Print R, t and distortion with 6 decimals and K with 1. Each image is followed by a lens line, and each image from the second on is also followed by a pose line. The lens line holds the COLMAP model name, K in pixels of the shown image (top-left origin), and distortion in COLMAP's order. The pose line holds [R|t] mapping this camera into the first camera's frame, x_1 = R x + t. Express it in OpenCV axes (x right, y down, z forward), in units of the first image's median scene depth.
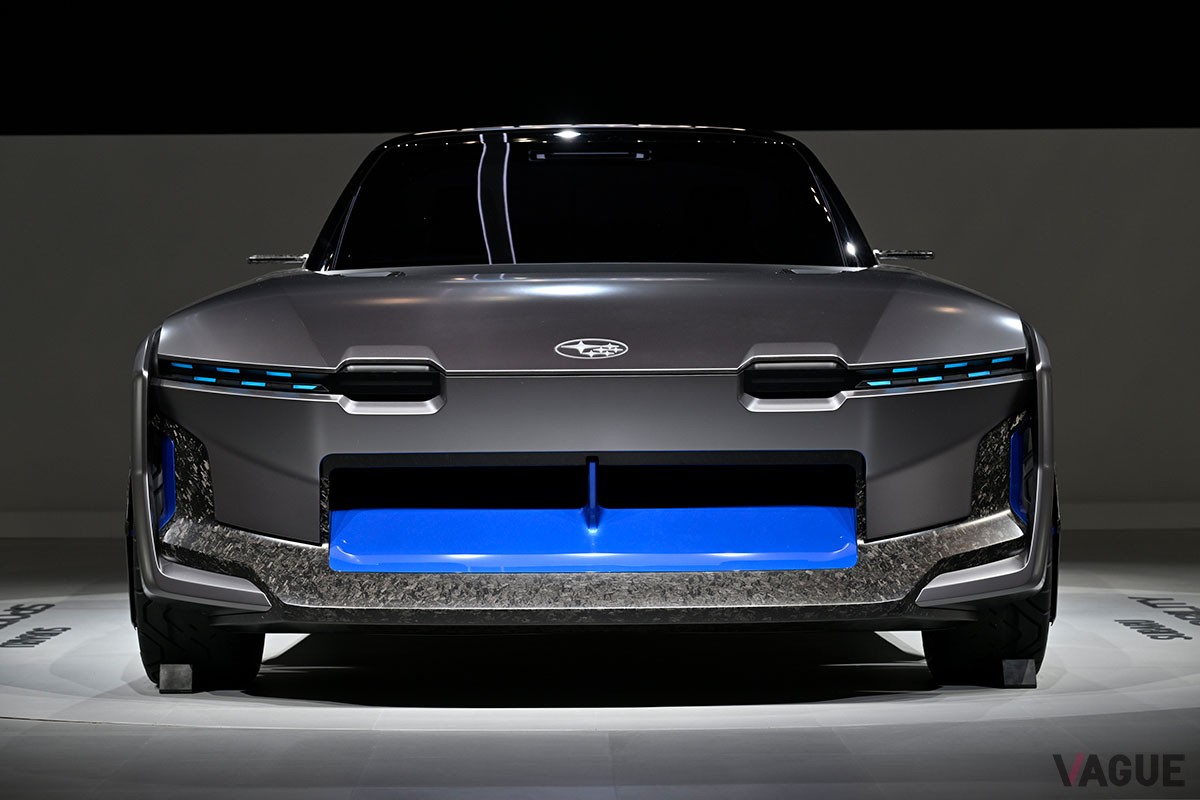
lens RADIAL K [[3256.8, 0, 603.9], [0, 3256.8, 397.7], [0, 0, 1]] dist [0.032286, 0.000000]
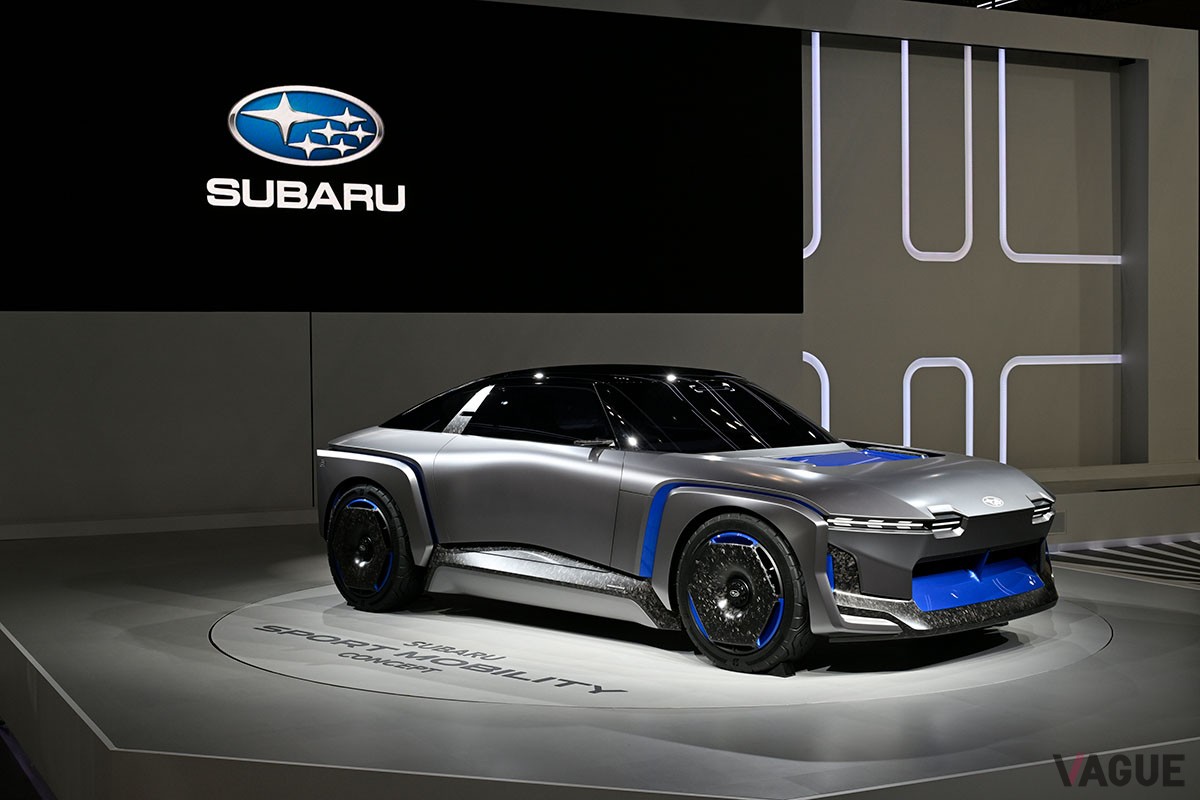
lens RADIAL K [[1656.7, 0, 598.2], [0, 1656.7, 401.4], [0, 0, 1]] dist [-0.007379, 0.000000]
pose [[0.699495, -0.020211, 0.714351, -0.988985], [0.019438, 0.999768, 0.009252, -0.097815], [-0.714373, 0.007414, 0.699726, 0.371896]]
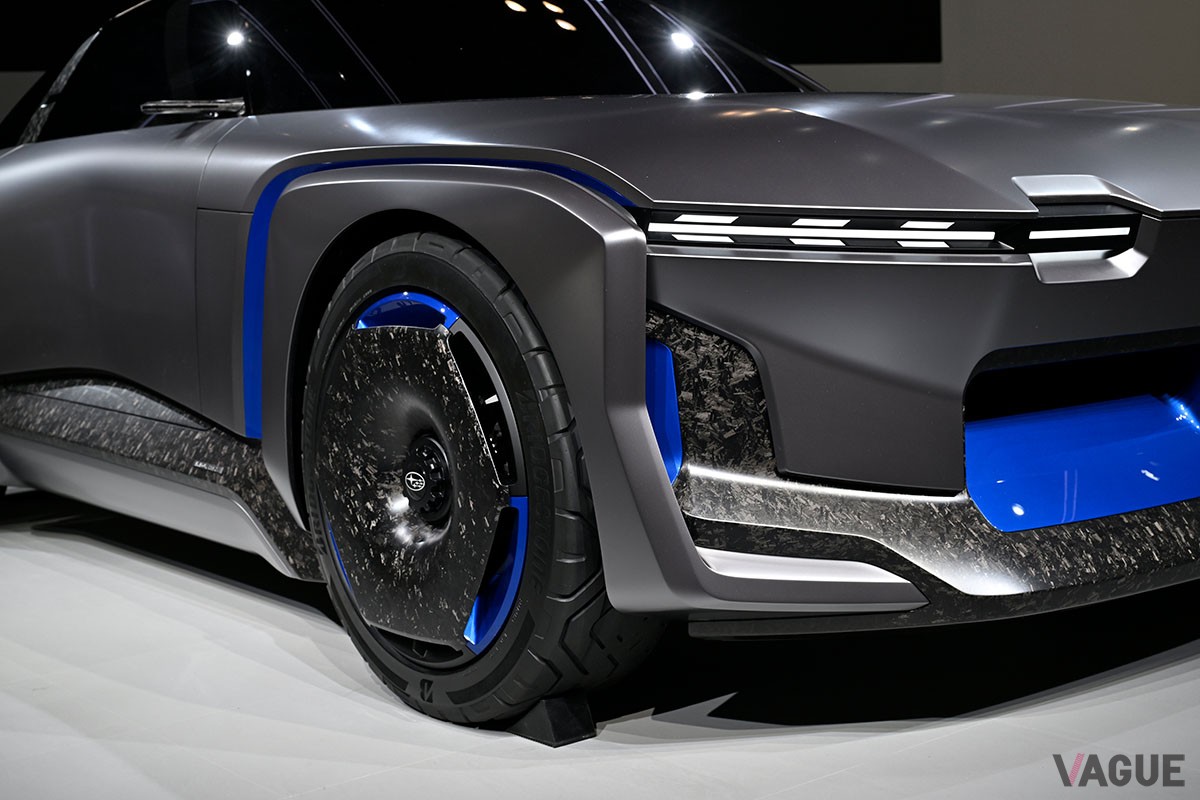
lens RADIAL K [[1637.4, 0, 600.4], [0, 1637.4, 407.4], [0, 0, 1]] dist [0.014448, 0.000000]
pose [[0.784865, -0.091982, 0.612802, -0.330552], [0.053766, 0.995301, 0.080534, -0.001195], [-0.617330, -0.030260, 0.786122, 0.773653]]
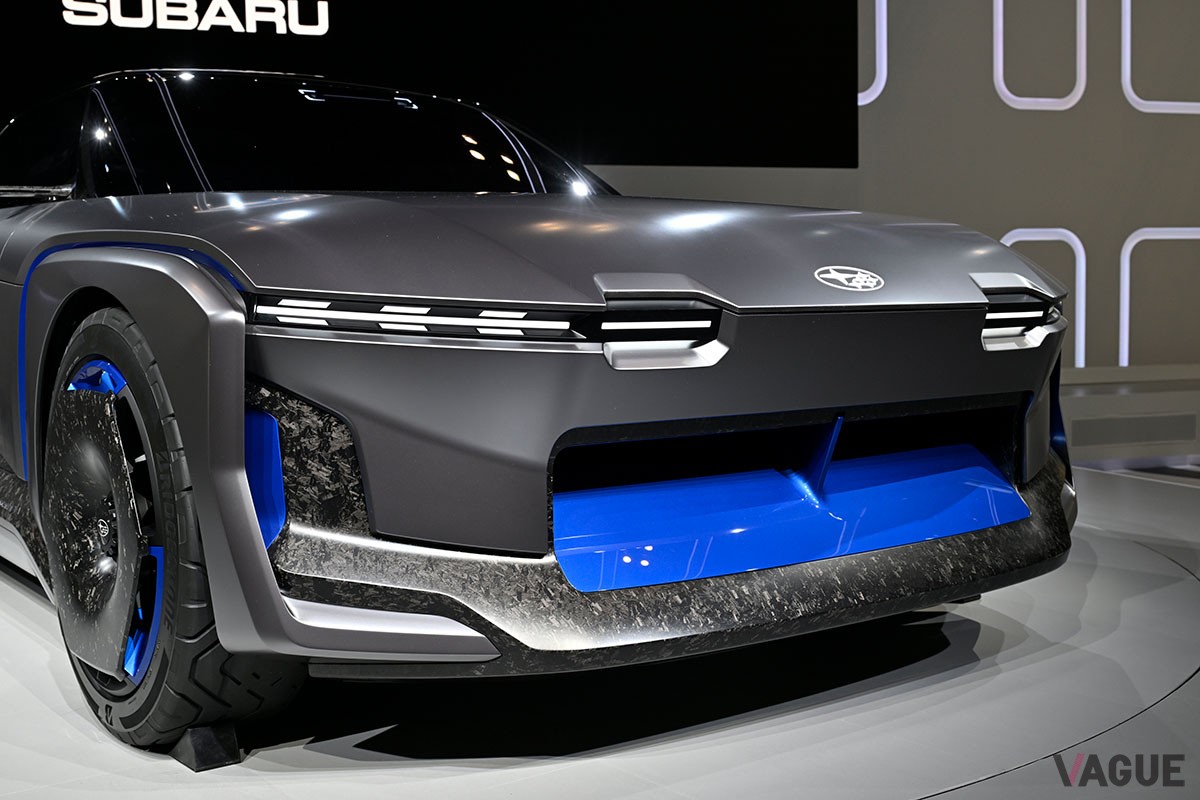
lens RADIAL K [[1384.3, 0, 595.6], [0, 1384.3, 406.6], [0, 0, 1]] dist [0.001289, 0.000000]
pose [[0.802127, -0.049837, 0.595070, -0.250369], [0.026351, 0.998495, 0.048104, -0.001399], [-0.596572, -0.022905, 0.802233, 0.735703]]
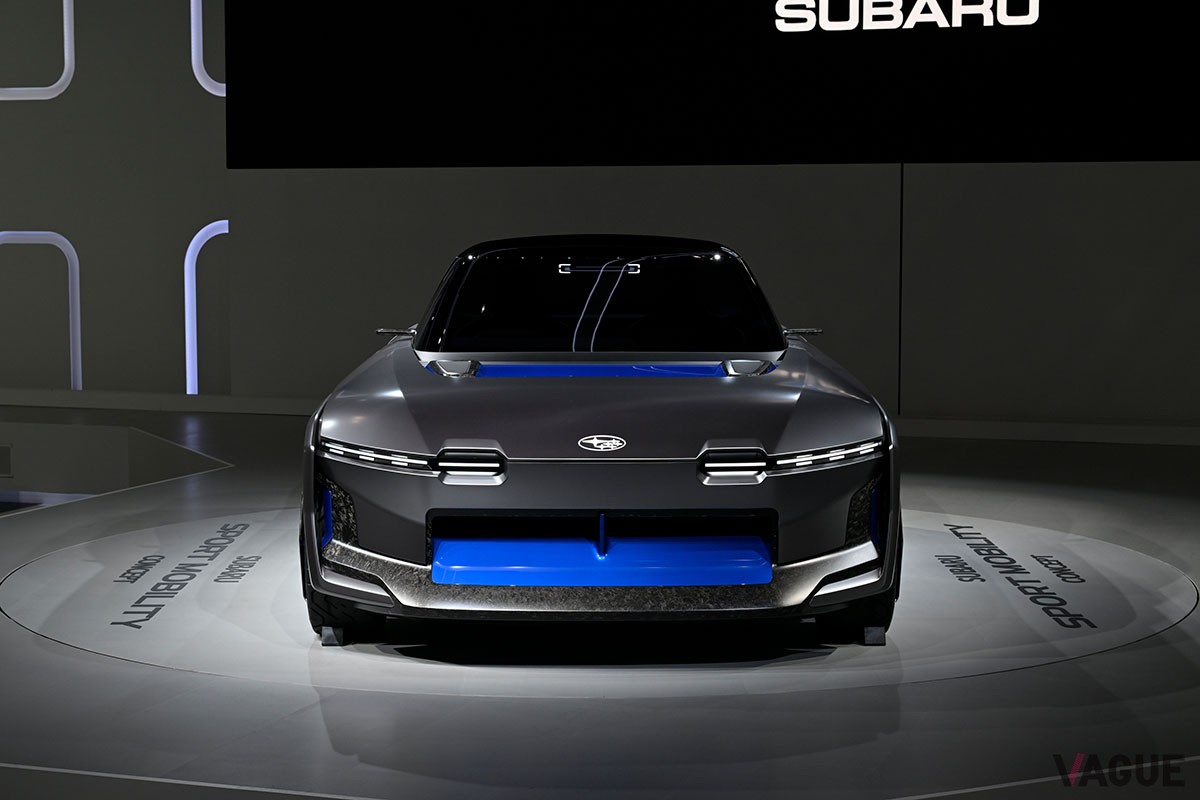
lens RADIAL K [[2126.2, 0, 594.5], [0, 2126.2, 403.1], [0, 0, 1]] dist [-0.003691, 0.000000]
pose [[0.999978, 0.006490, -0.001446, -0.005806], [-0.006385, 0.997965, 0.063448, -0.094481], [0.001855, -0.063437, 0.997984, -0.004449]]
